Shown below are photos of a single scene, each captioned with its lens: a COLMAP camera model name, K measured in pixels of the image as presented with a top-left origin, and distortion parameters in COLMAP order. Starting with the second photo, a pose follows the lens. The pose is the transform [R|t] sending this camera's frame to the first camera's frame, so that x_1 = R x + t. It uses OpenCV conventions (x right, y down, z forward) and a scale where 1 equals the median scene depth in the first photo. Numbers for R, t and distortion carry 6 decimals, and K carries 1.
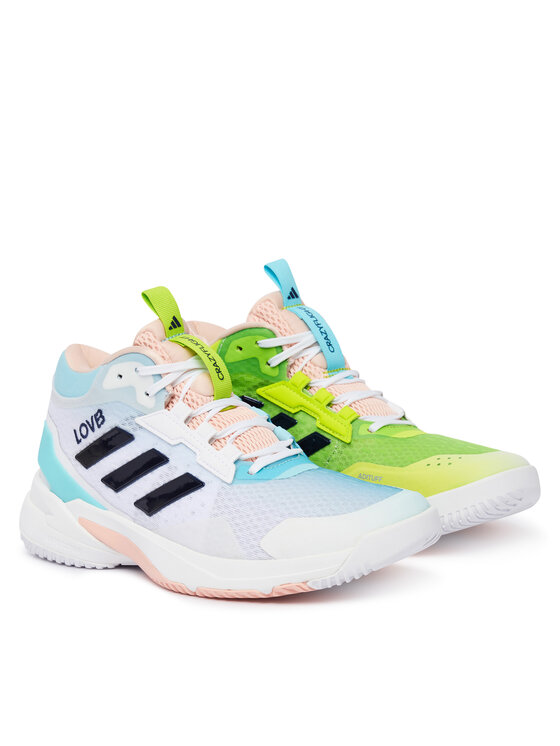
lens RADIAL K [[2195.2, 0, 280.0], [0, 2195.2, 373.0], [0, 0, 1]] dist [0.049013, 0.011736]
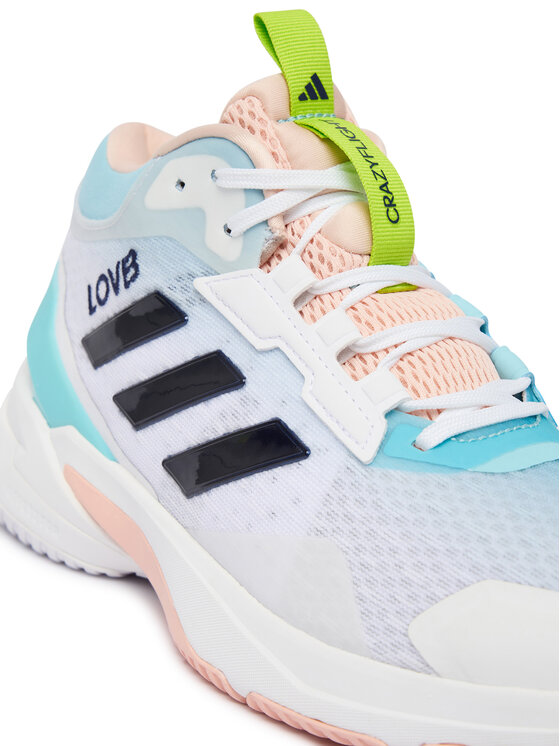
lens RADIAL K [[1755.8, 0, 280.0], [0, 1755.8, 373.0], [0, 0, 1]] dist [-0.368029, -0.071741]
pose [[0.979280, 0.161653, -0.121982, -0.000890], [-0.154580, 0.985810, 0.065445, 0.013492], [0.130831, -0.045233, 0.990372, 0.643349]]
